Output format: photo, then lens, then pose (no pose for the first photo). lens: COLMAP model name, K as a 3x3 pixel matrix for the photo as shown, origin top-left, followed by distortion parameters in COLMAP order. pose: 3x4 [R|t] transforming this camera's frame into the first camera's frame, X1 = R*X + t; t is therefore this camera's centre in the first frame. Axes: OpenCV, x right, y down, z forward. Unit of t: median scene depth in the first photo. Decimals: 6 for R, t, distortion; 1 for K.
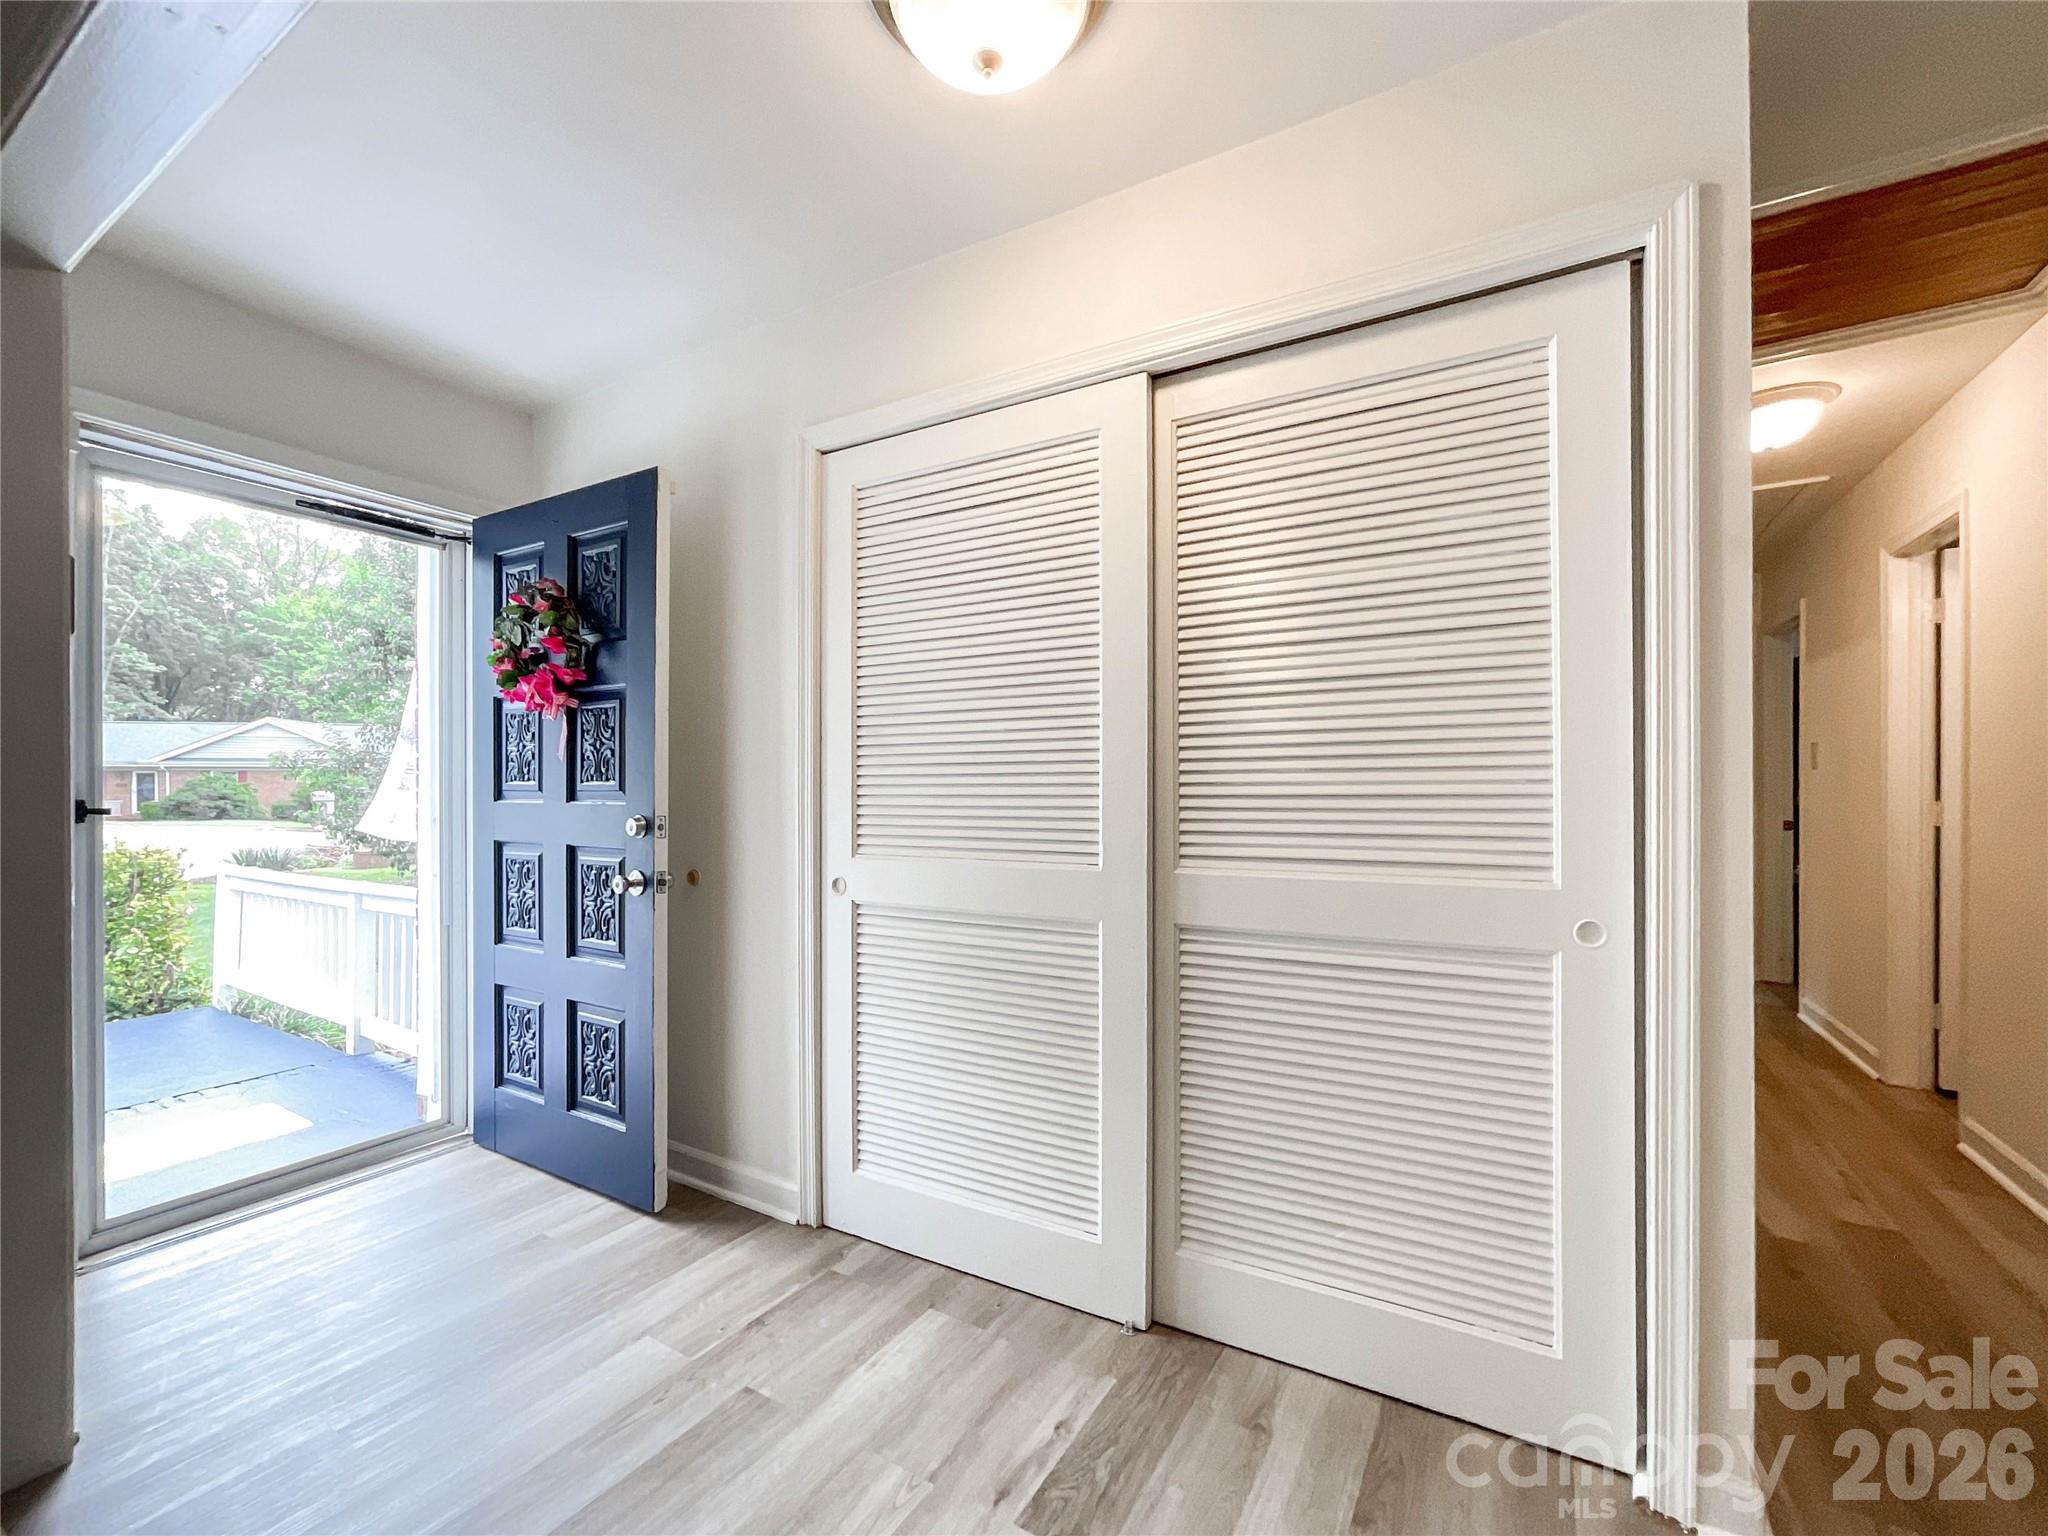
lens RADIAL K [[858.5, 0, 1024.0], [0, 858.5, 768.0], [0, 0, 1]] dist [-0.020529, 0.000500]
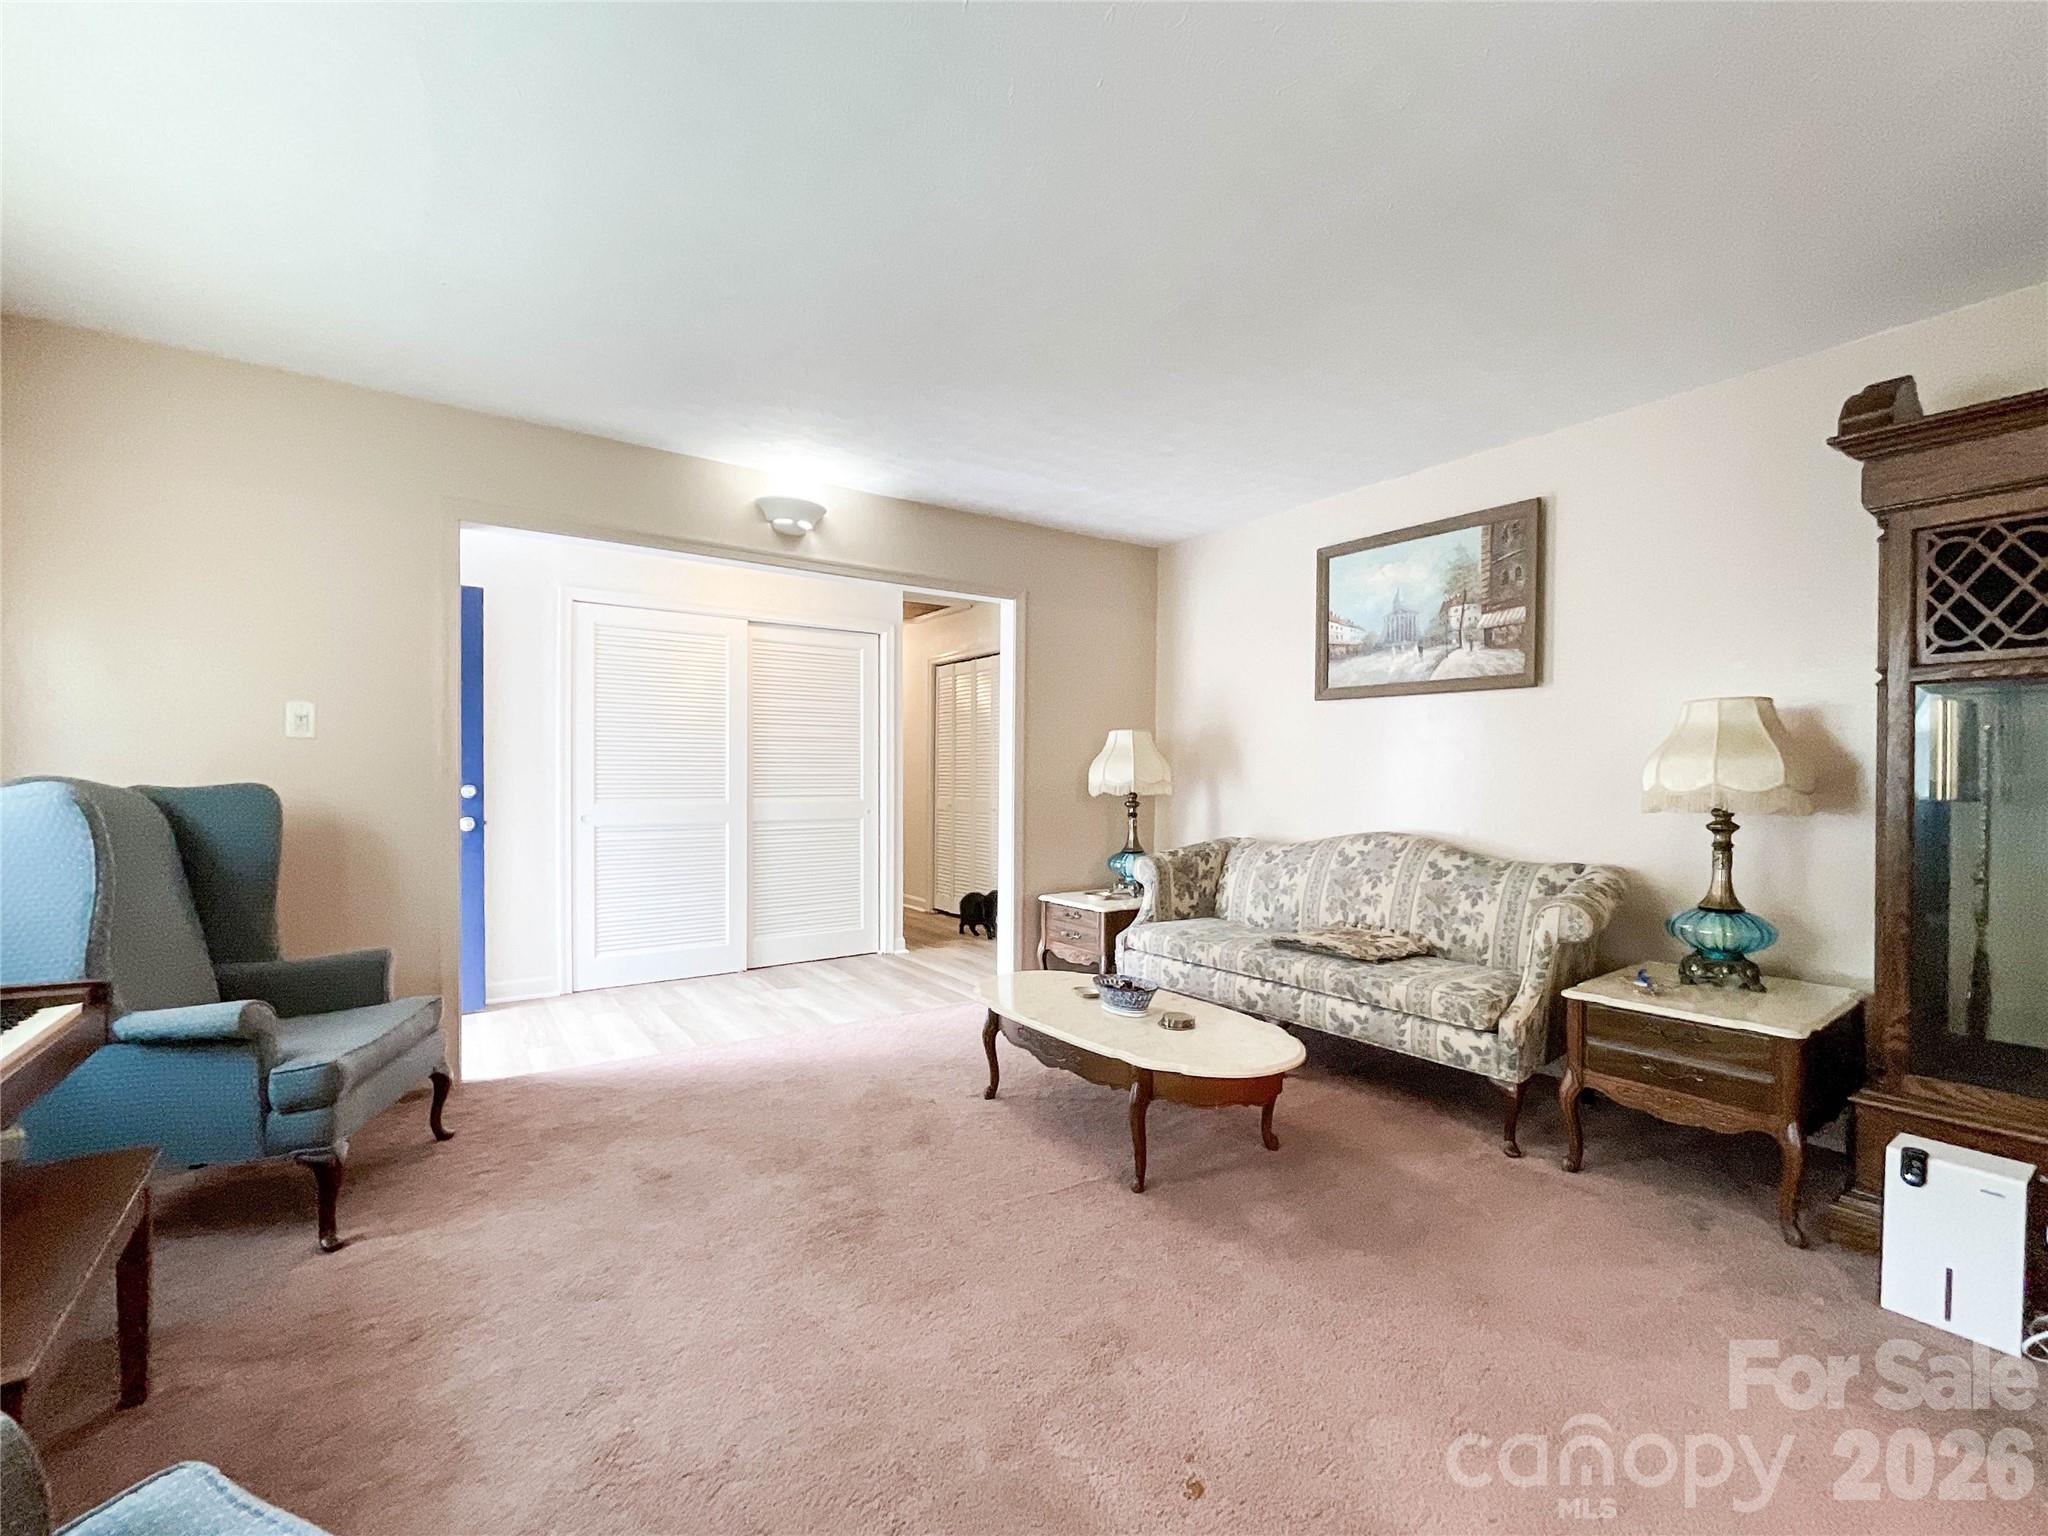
lens RADIAL K [[858.5, 0, 1024.0], [0, 858.5, 768.0], [0, 0, 1]] dist [-0.020529, 0.000500]
pose [[0.415410, 0.021584, 0.909378, -2.004099], [-0.013123, 0.999757, -0.017734, 0.048282], [-0.909540, -0.004567, 0.415592, -0.954173]]
